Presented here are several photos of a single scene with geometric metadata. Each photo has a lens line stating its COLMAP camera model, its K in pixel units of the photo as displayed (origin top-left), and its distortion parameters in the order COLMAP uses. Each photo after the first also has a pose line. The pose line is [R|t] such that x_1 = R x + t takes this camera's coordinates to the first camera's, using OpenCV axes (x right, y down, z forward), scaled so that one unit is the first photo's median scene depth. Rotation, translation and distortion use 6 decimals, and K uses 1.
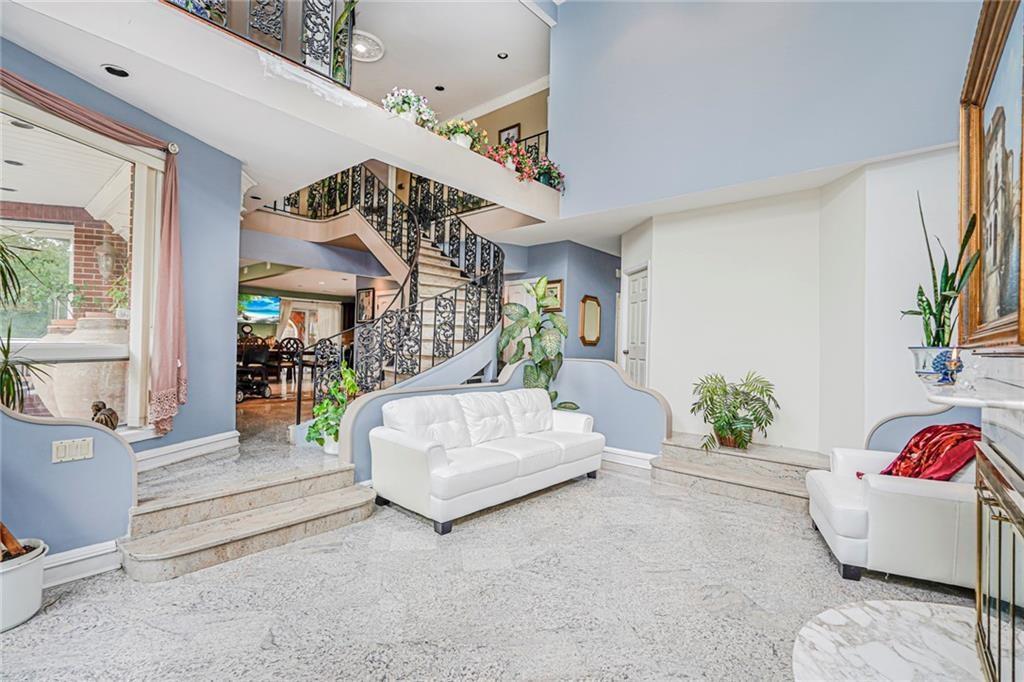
lens RADIAL K [[466.3, 0, 513.3], [0, 466.3, 340.5], [0, 0, 1]] dist [-0.005517, 0.001881]
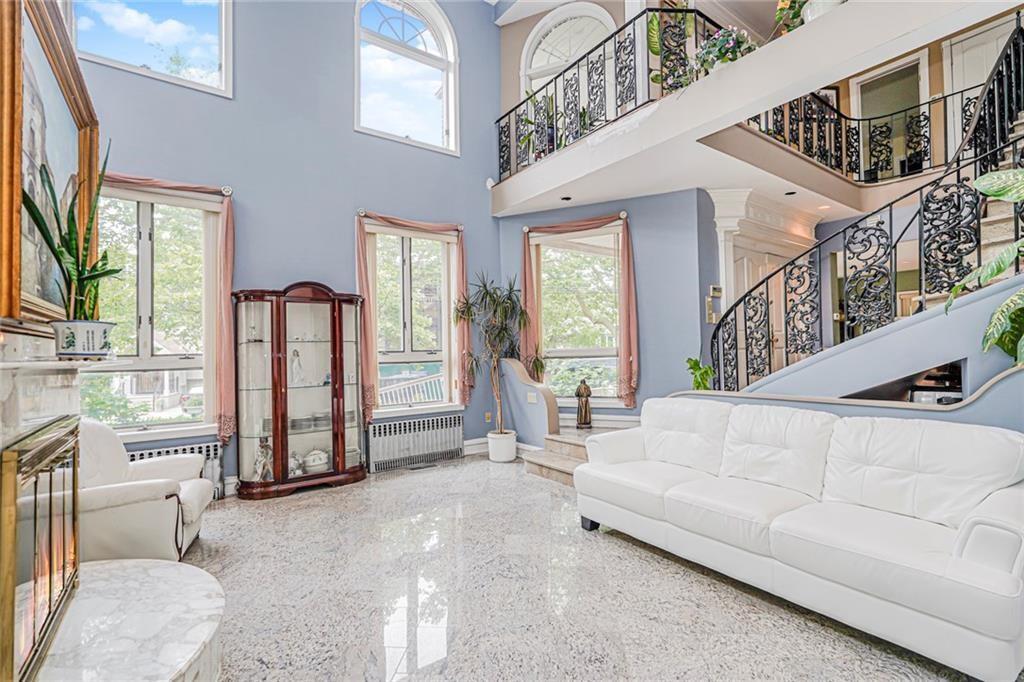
lens RADIAL K [[466.3, 0, 513.4], [0, 466.3, 344.3], [0, 0, 1]] dist [-0.005517, 0.001881]
pose [[-0.239705, -0.033284, -0.970275, 0.888114], [0.023723, 0.998913, -0.040127, 0.058563], [0.970556, -0.032637, -0.238655, 1.127337]]
